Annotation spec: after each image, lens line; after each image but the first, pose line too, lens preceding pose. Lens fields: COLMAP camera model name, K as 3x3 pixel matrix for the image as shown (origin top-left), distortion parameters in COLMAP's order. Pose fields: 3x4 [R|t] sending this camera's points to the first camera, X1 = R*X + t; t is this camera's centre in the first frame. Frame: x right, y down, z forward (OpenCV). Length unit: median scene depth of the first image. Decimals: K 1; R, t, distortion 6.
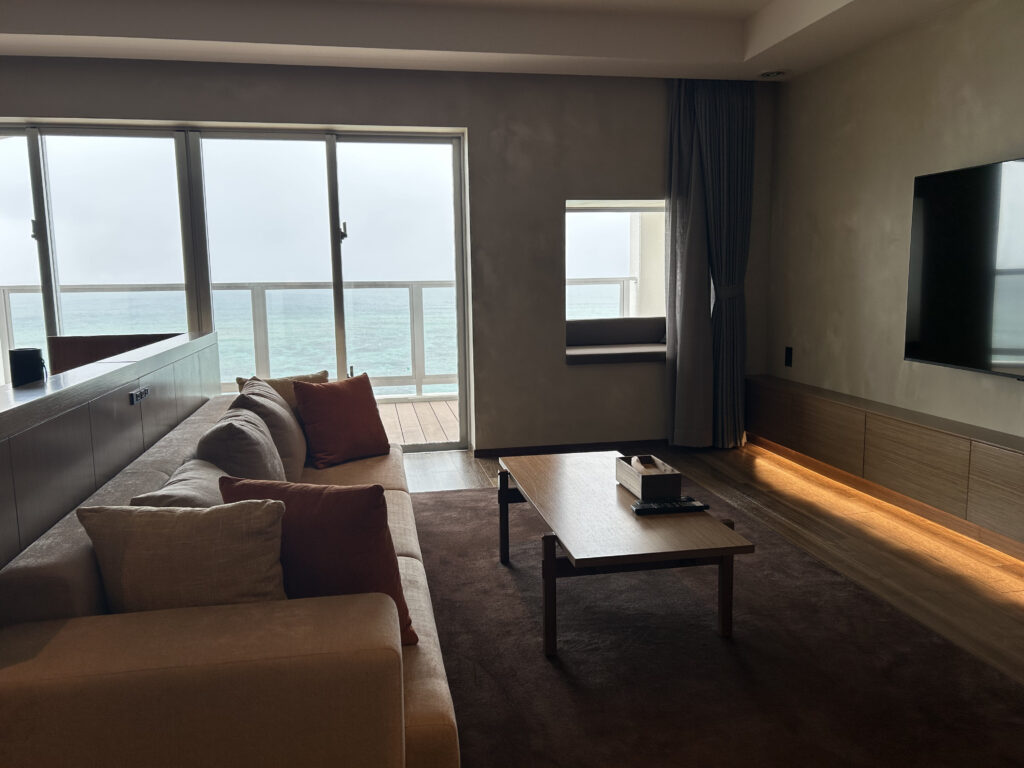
lens RADIAL K [[766.7, 0, 511.3], [0, 766.7, 397.3], [0, 0, 1]] dist [0.006462, -0.003844]
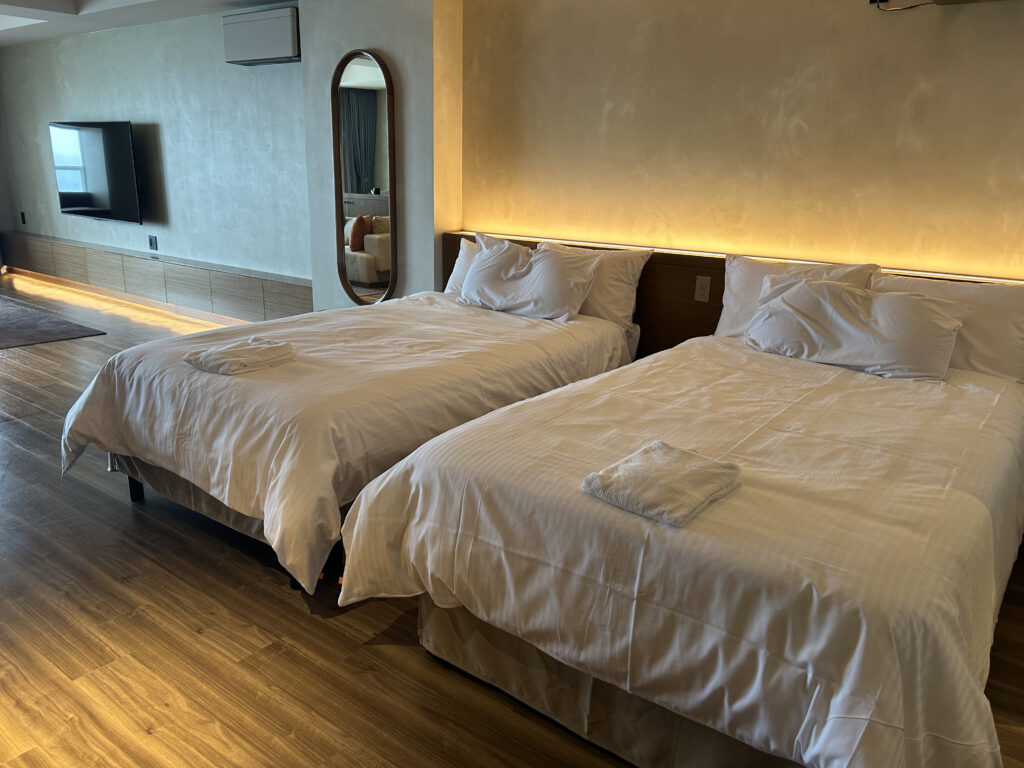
lens RADIAL K [[771.9, 0, 515.6], [0, 771.9, 379.5], [0, 0, 1]] dist [0.050810, -0.055637]
pose [[0.744482, -0.144782, 0.651755, -0.003272], [0.071139, 0.987849, 0.138183, 0.140386], [-0.663841, -0.056509, 0.745735, -1.043397]]
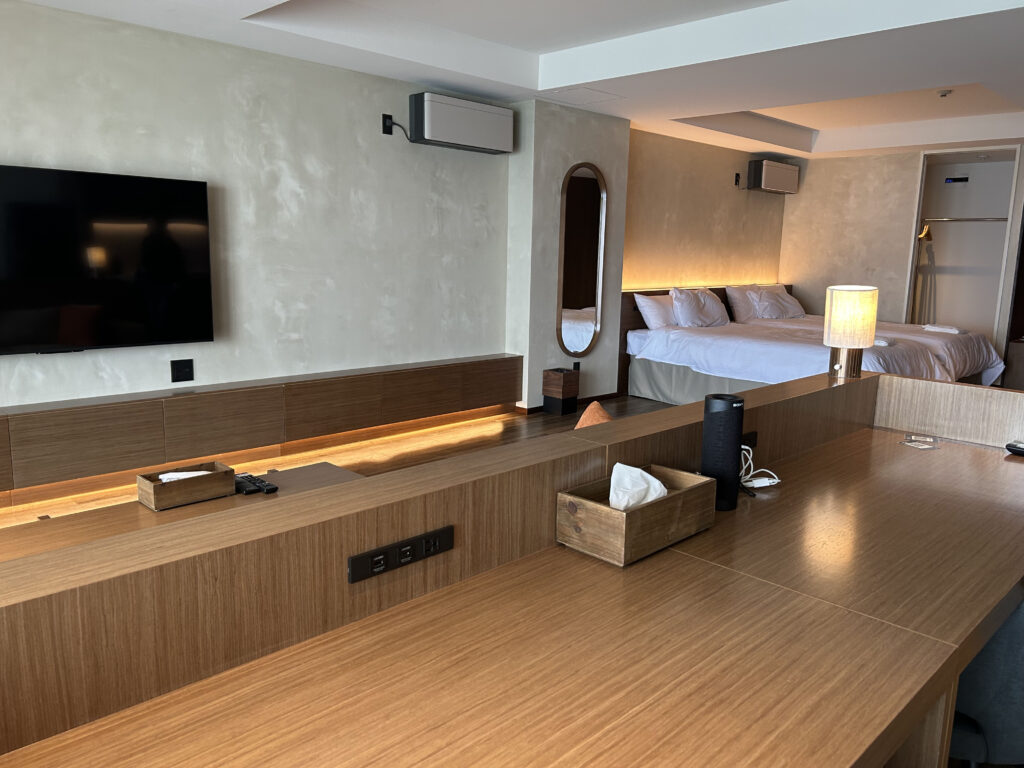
lens RADIAL K [[766.7, 0, 511.3], [0, 766.7, 397.3], [0, 0, 1]] dist [0.006462, -0.003844]
pose [[-0.560957, -0.152535, 0.813671, -0.466579], [0.121658, 0.957018, 0.263280, -0.113860], [-0.818857, 0.246678, -0.518289, 0.630168]]
